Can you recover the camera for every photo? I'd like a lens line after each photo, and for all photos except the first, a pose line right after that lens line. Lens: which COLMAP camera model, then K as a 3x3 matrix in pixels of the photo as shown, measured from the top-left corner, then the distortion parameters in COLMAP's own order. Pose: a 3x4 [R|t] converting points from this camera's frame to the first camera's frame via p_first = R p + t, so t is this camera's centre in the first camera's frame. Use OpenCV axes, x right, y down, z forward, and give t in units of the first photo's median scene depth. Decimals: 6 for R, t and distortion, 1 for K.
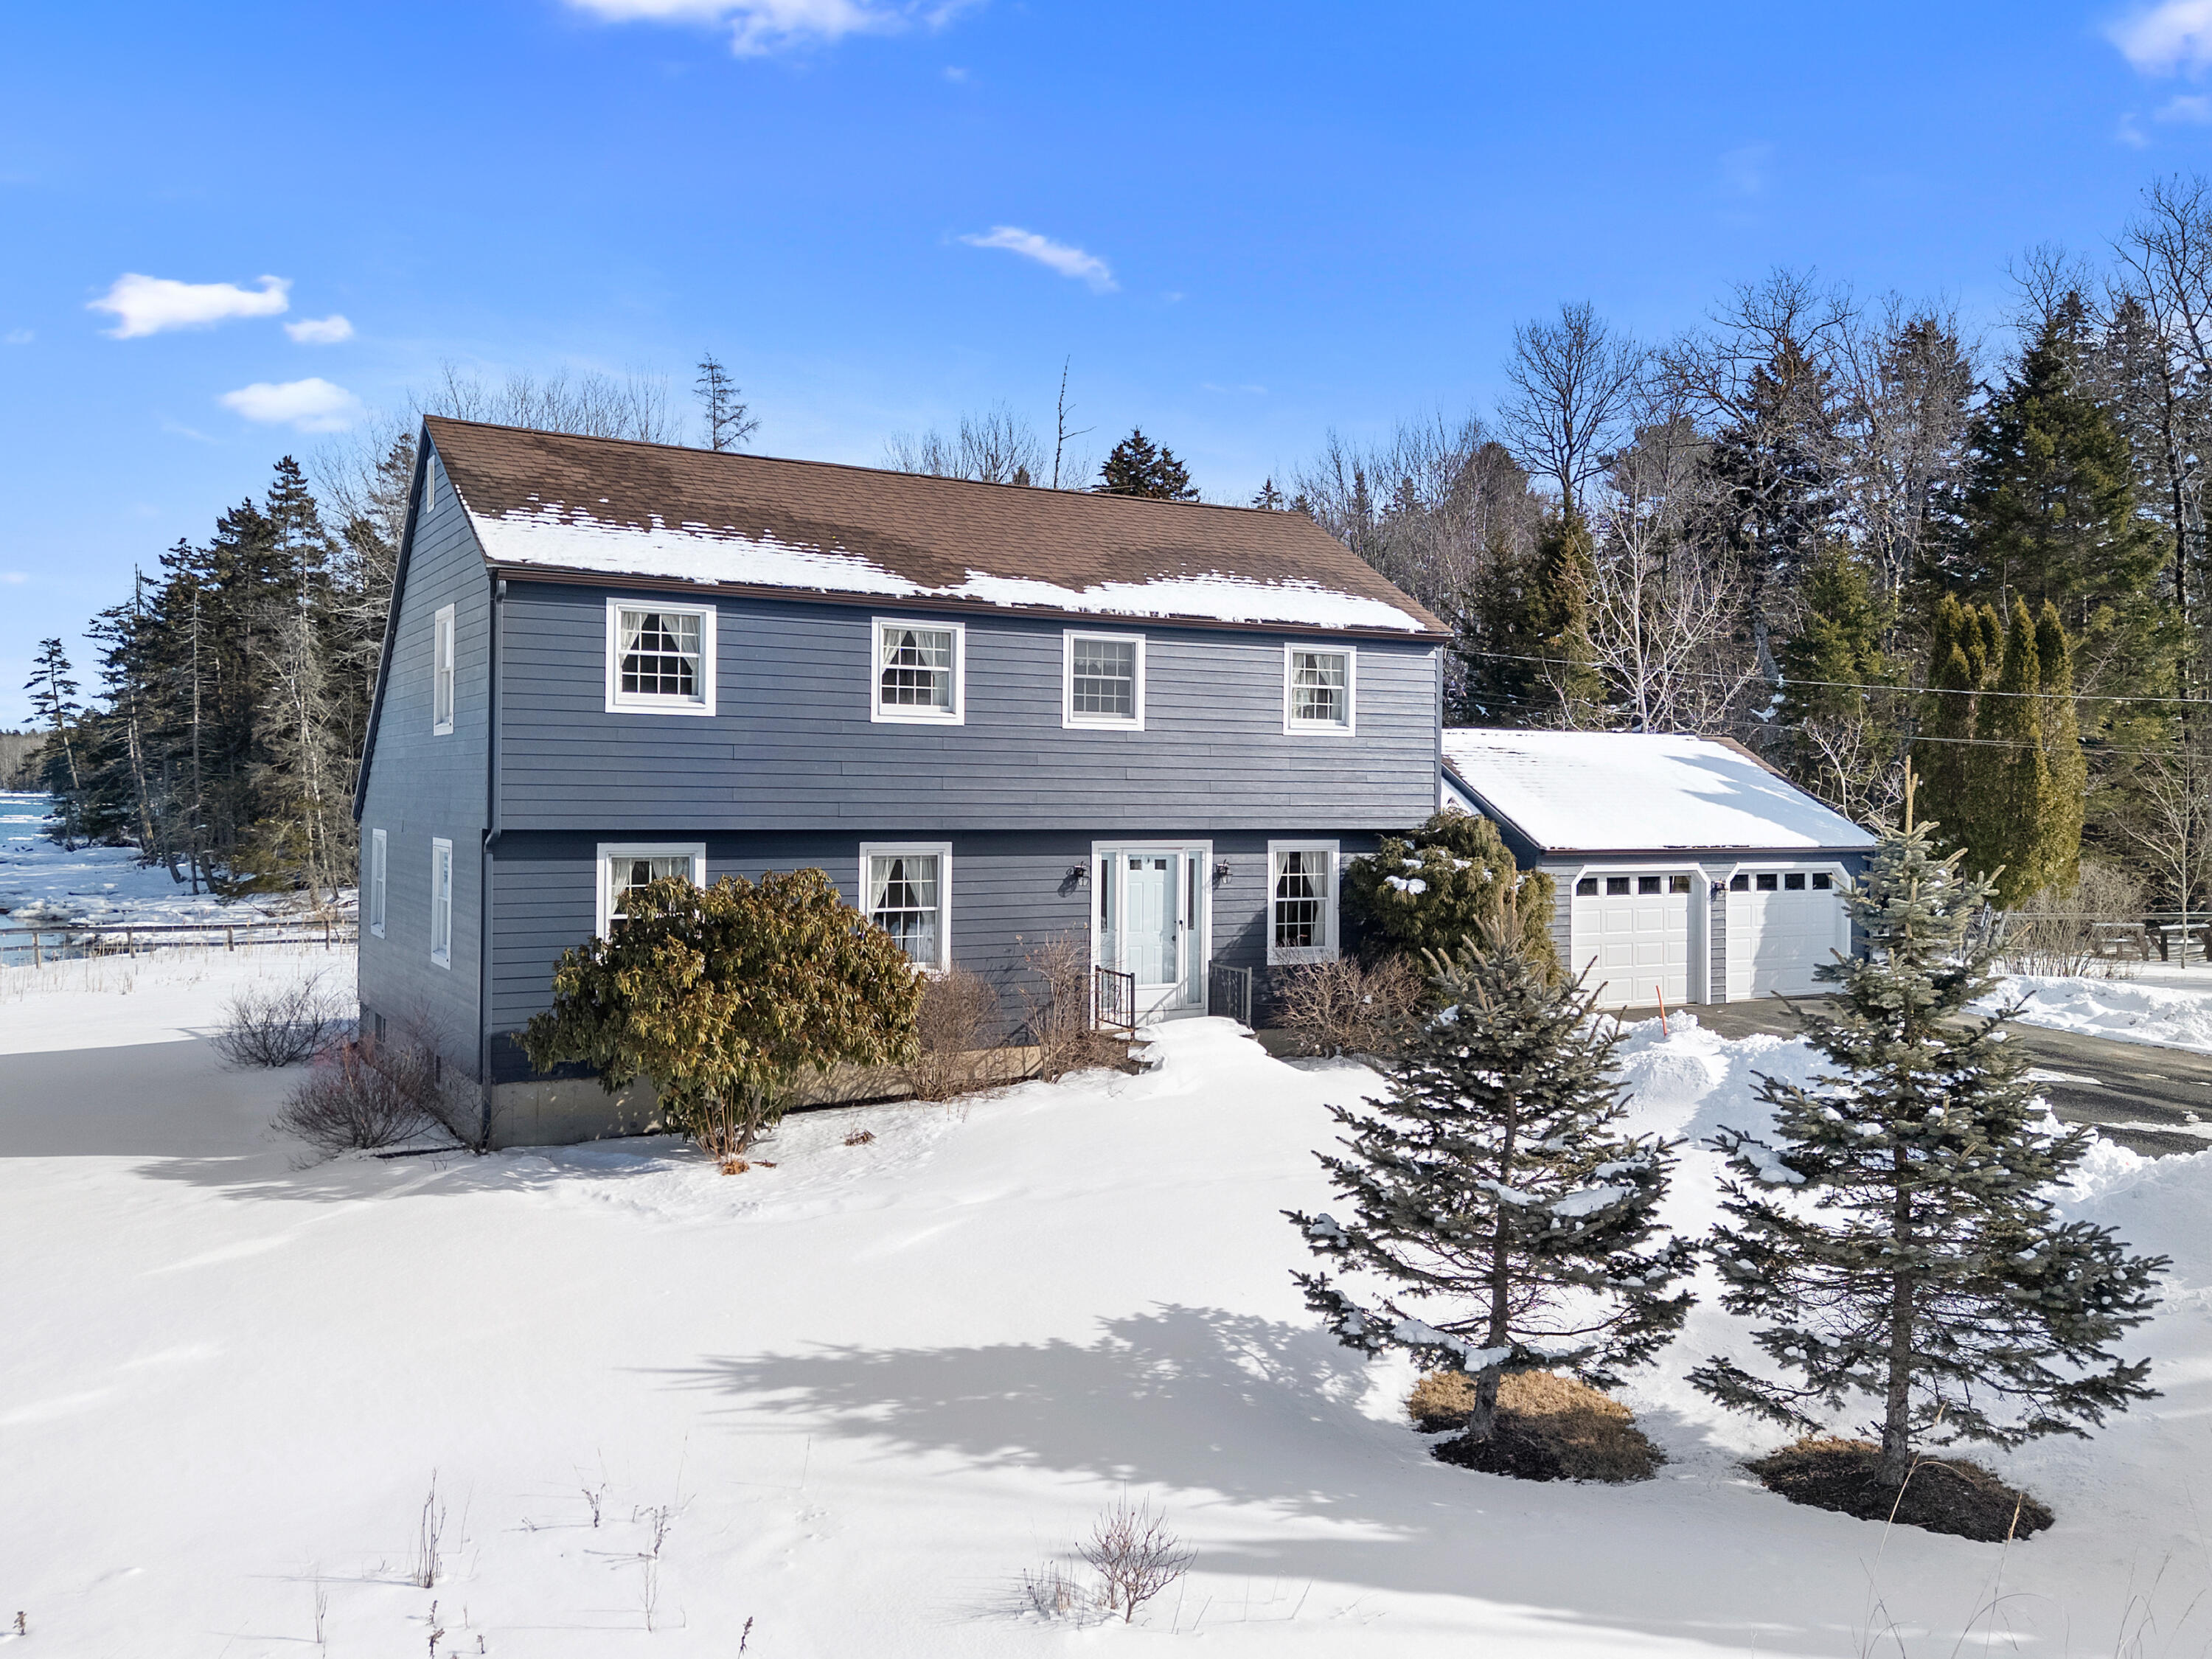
lens RADIAL K [[1713.3, 0, 1106.0], [0, 1713.3, 829.5], [0, 0, 1]] dist [0.064394, -0.003022]
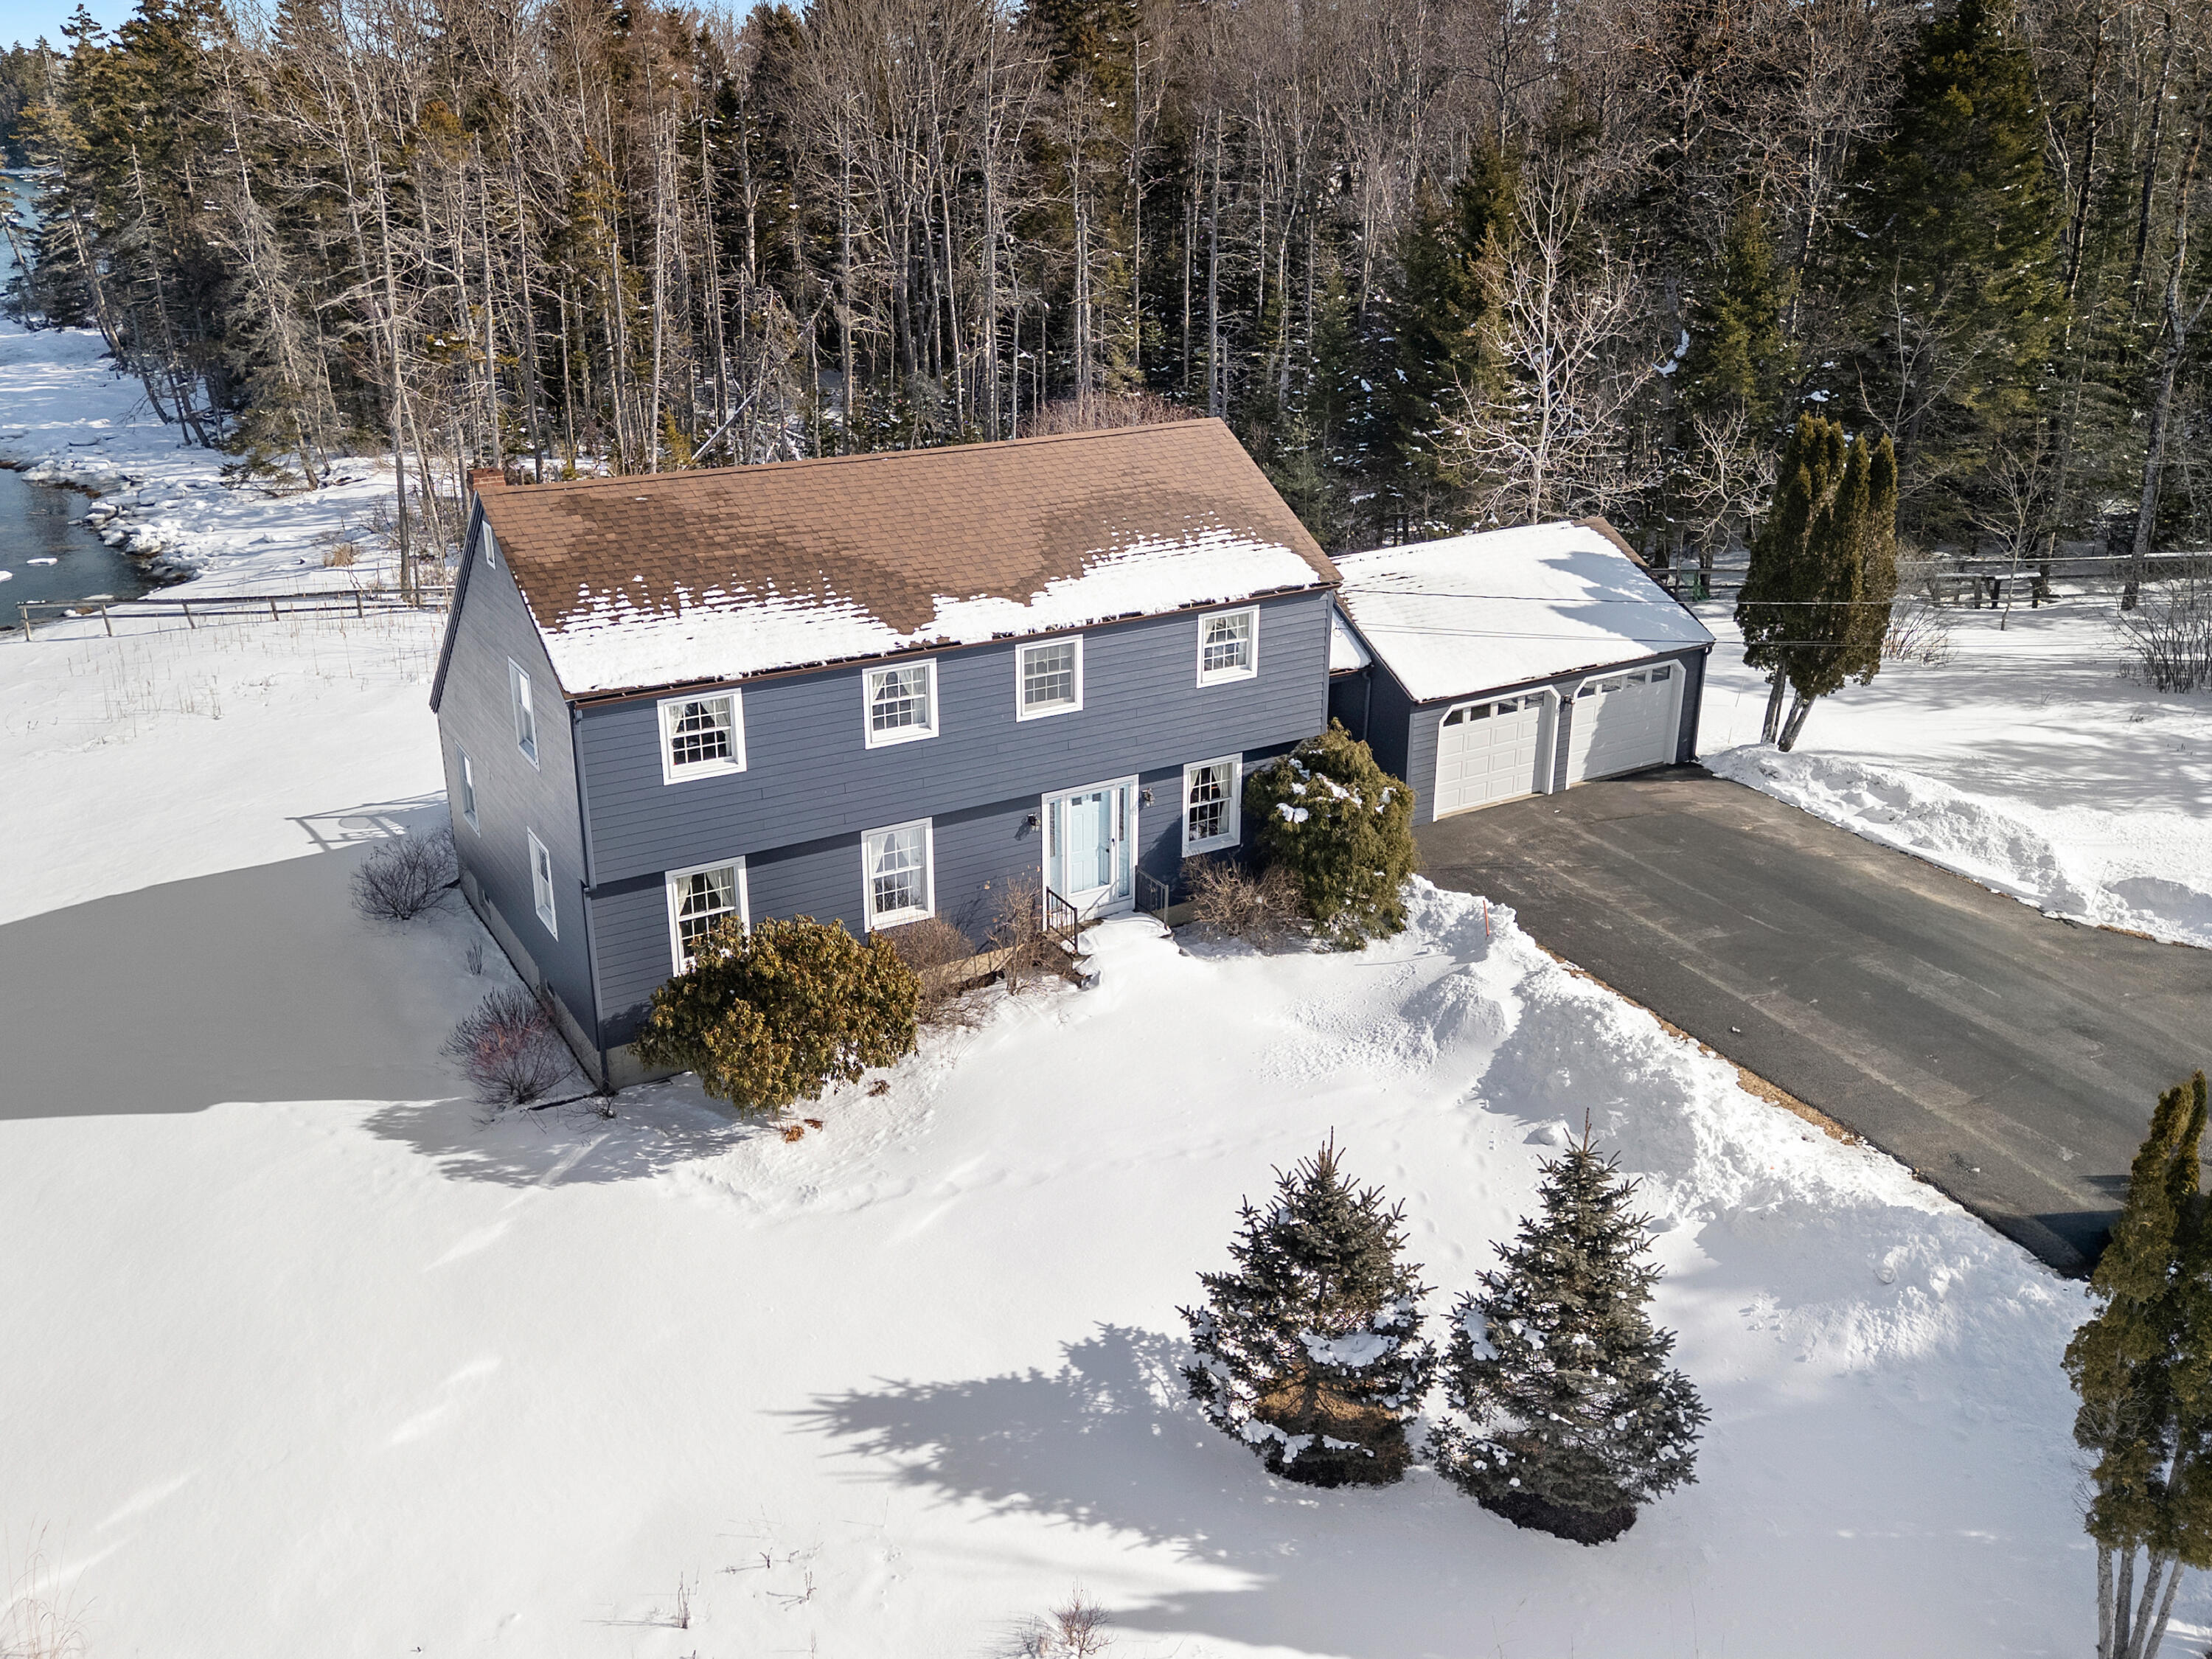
lens RADIAL K [[1709.8, 0, 1036.6], [0, 1709.8, 757.4], [0, 0, 1]] dist [0.069468, -0.005073]
pose [[0.999863, -0.015973, -0.004414, -0.005970], [0.016548, 0.948137, 0.317432, -0.416472], [-0.000886, -0.317461, 0.948271, -0.174592]]
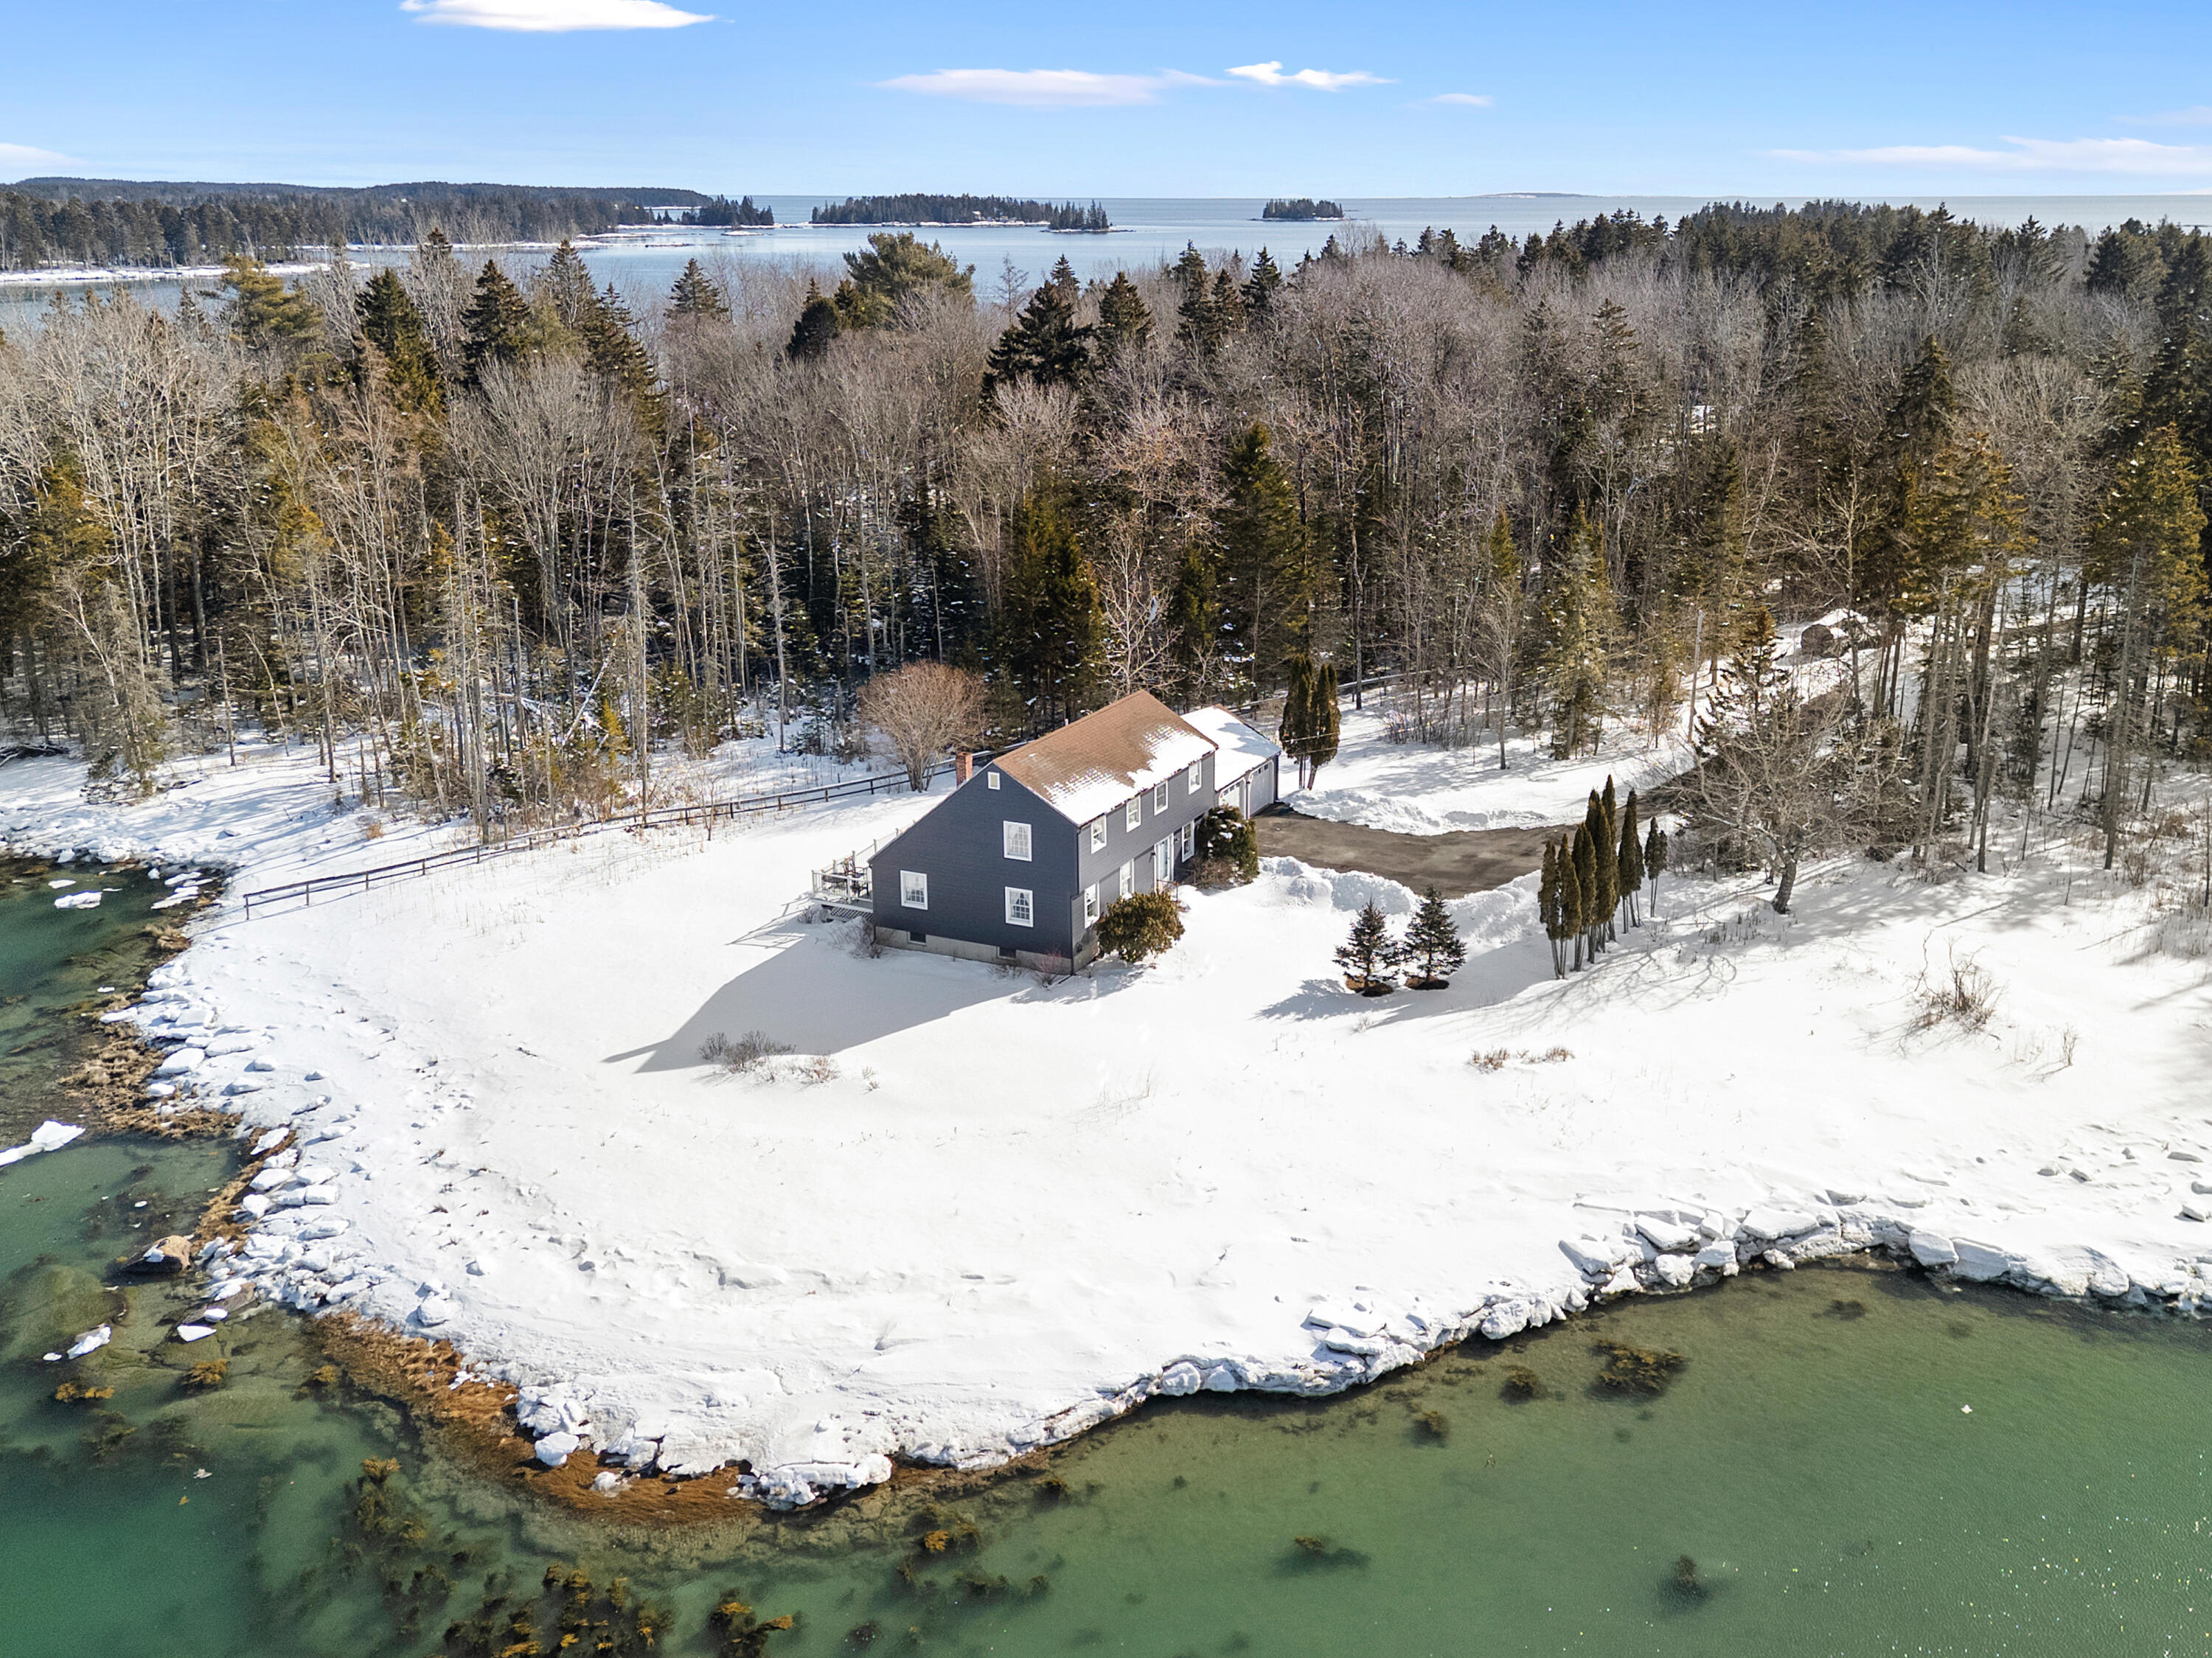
lens RADIAL K [[1831.6, 0, 1097.8], [0, 1831.6, 796.8], [0, 0, 1]] dist [0.060769, -0.008377]
pose [[0.833608, -0.173749, 0.524317, -1.921080], [0.027491, 0.961112, 0.274787, -1.046558], [-0.551672, -0.214650, 0.805967, -1.739237]]
